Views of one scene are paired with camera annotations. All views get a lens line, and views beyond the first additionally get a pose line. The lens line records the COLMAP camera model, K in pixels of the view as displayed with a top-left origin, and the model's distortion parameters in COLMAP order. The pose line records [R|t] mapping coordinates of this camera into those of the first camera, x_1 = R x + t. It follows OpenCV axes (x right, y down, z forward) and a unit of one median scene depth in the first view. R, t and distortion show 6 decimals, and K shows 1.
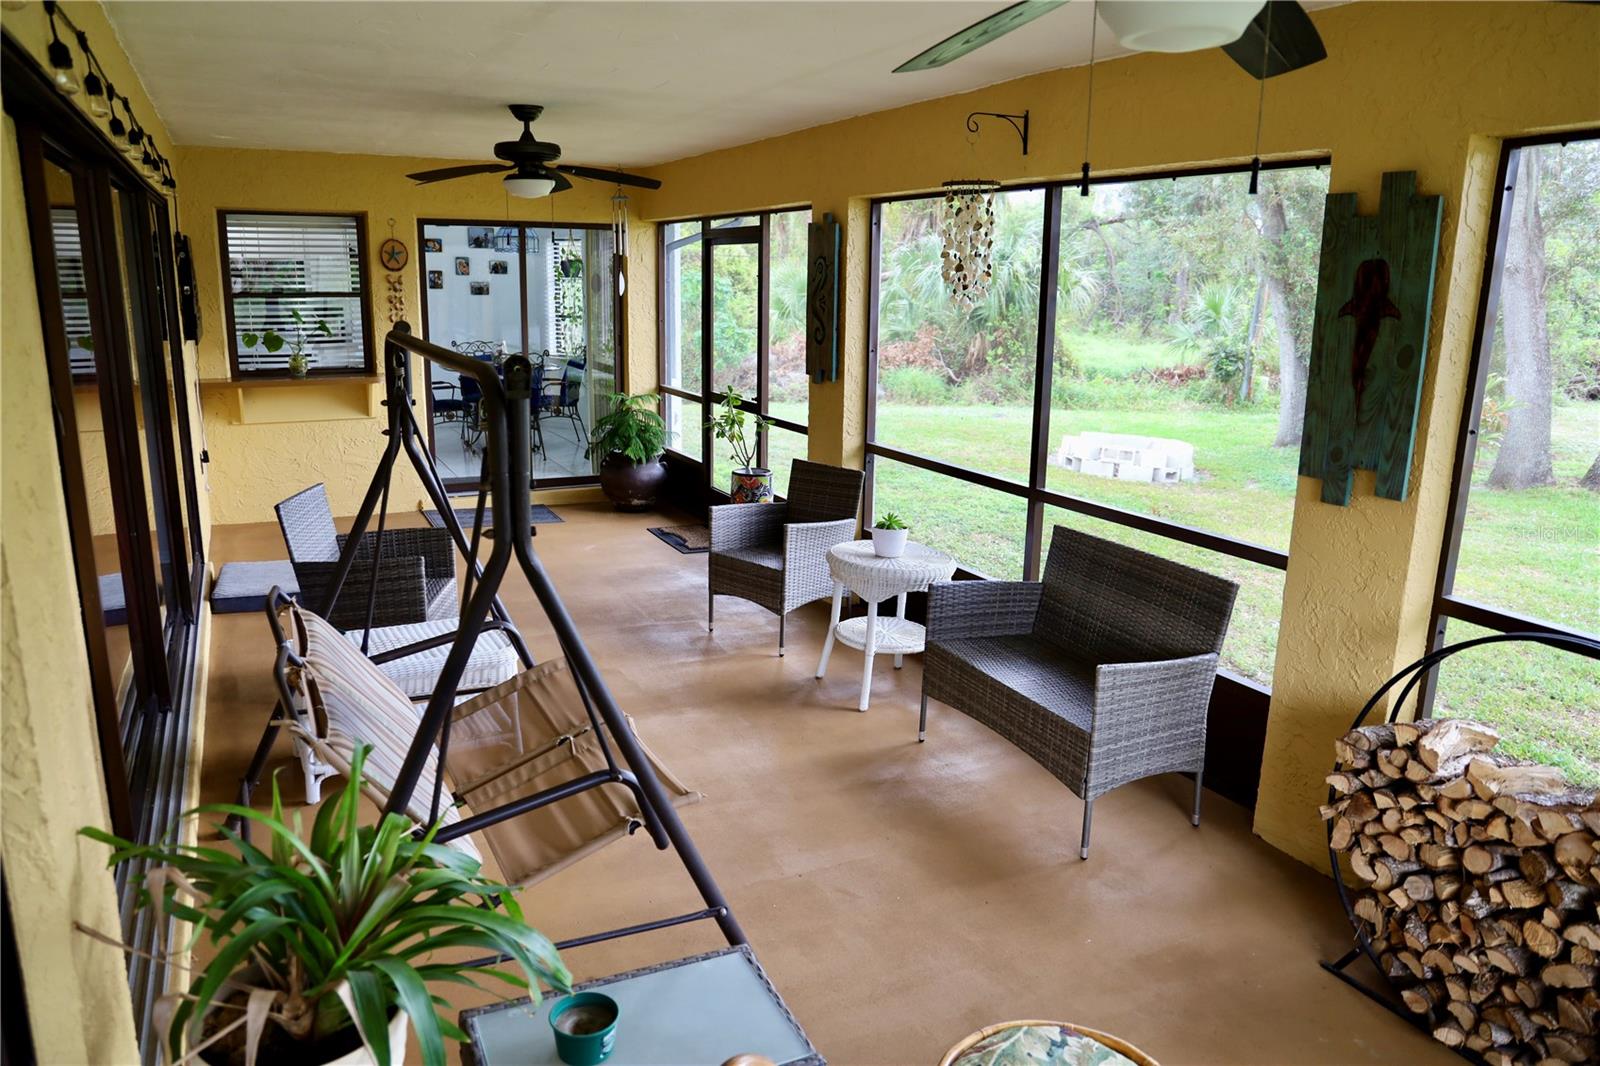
lens RADIAL K [[1095.8, 0, 800.6], [0, 1095.8, 530.3], [0, 0, 1]] dist [-0.072764, 0.034256]
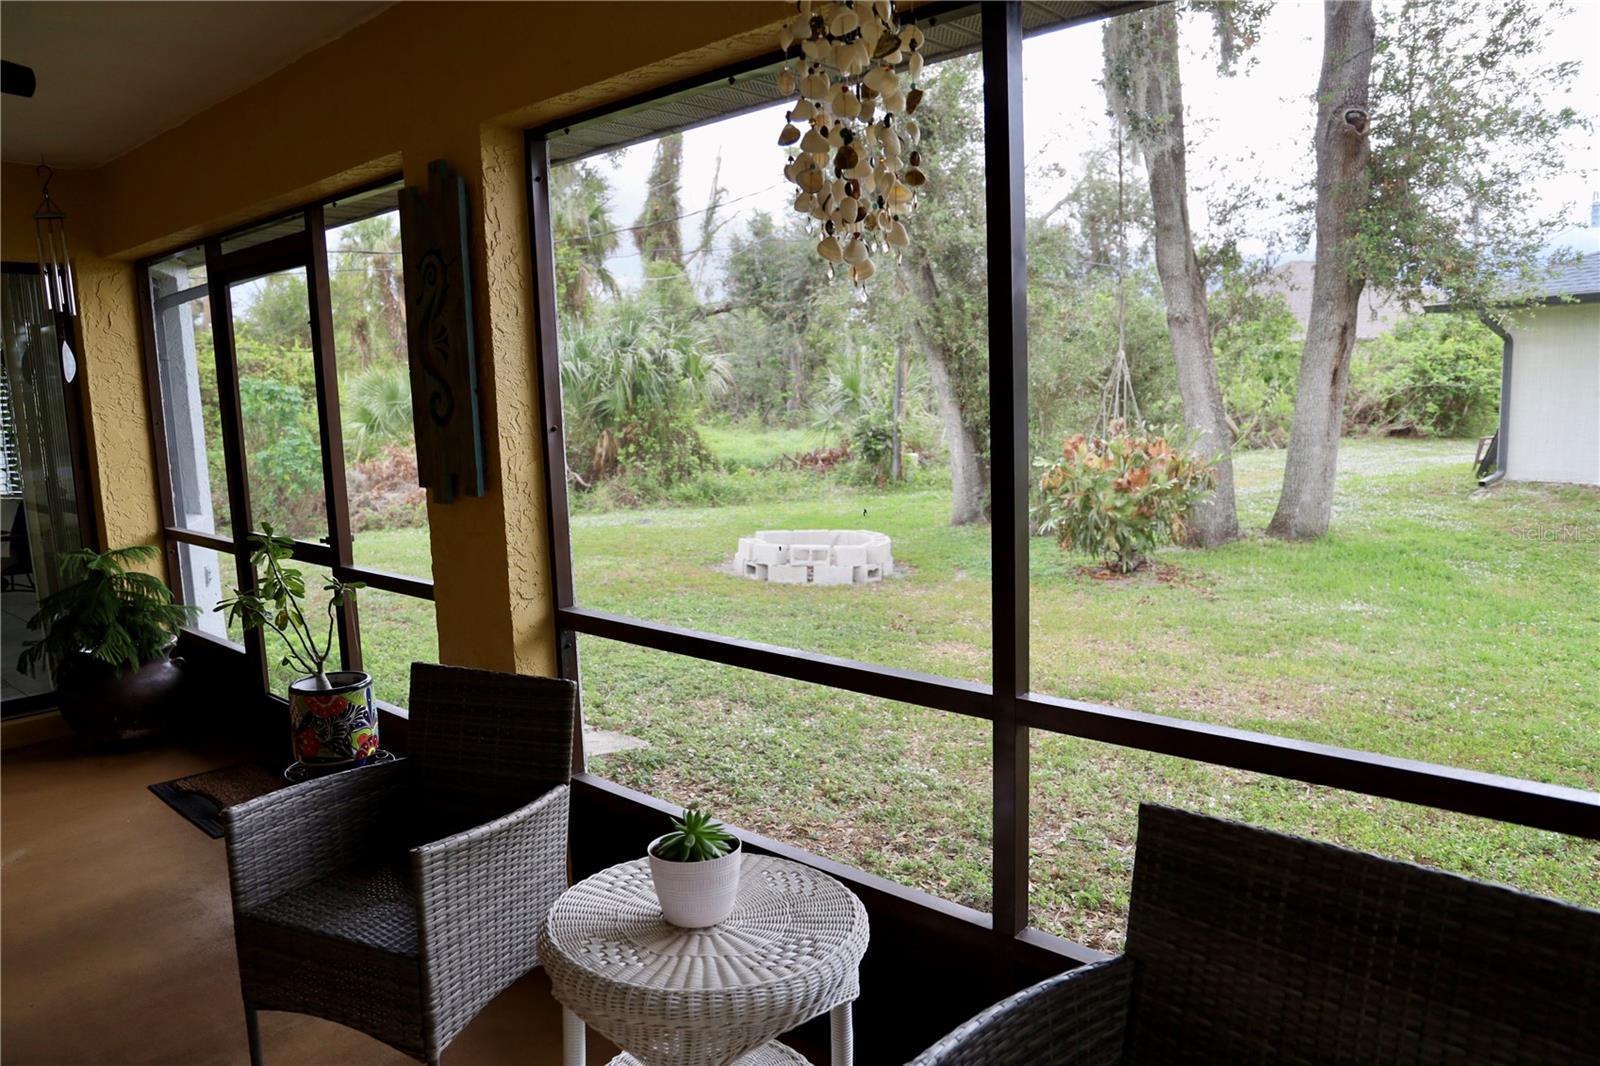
lens RADIAL K [[1095.8, 0, 791.3], [0, 1095.8, 534.4], [0, 0, 1]] dist [-0.072764, 0.034256]
pose [[0.936974, -0.095656, 0.336050, -0.002310], [0.125714, 0.989678, -0.068805, -0.029489], [-0.325999, 0.106714, 0.939328, 0.215010]]
